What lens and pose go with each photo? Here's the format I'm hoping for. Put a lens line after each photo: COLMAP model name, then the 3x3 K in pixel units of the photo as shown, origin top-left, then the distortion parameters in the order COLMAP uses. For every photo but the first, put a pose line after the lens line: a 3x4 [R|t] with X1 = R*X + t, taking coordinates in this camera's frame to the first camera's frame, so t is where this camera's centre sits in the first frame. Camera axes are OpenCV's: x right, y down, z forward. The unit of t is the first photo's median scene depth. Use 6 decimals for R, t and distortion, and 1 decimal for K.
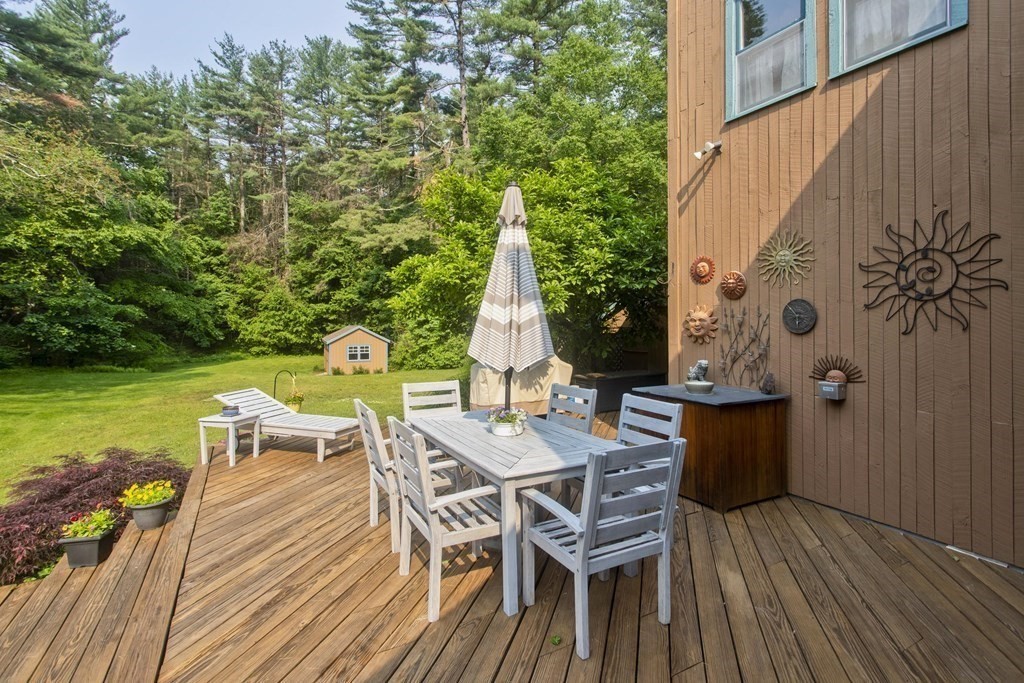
lens RADIAL K [[493.6, 0, 513.0], [0, 493.6, 318.1], [0, 0, 1]] dist [0.000281, 0.000059]
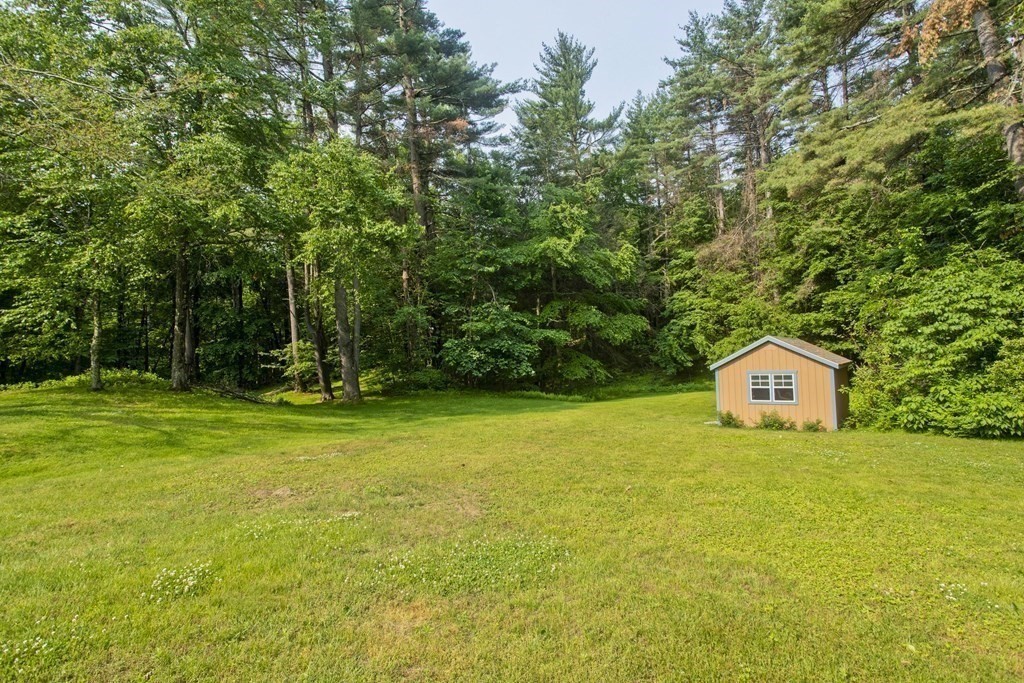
lens RADIAL K [[515.5, 0, 513.0], [0, 515.5, 336.5], [0, 0, 1]] dist [-0.000930, 0.000056]
pose [[0.502215, -0.051076, -0.863233, 0.015571], [0.034780, 0.998639, -0.038854, 0.017256], [0.864043, -0.010510, 0.503308, 0.302419]]
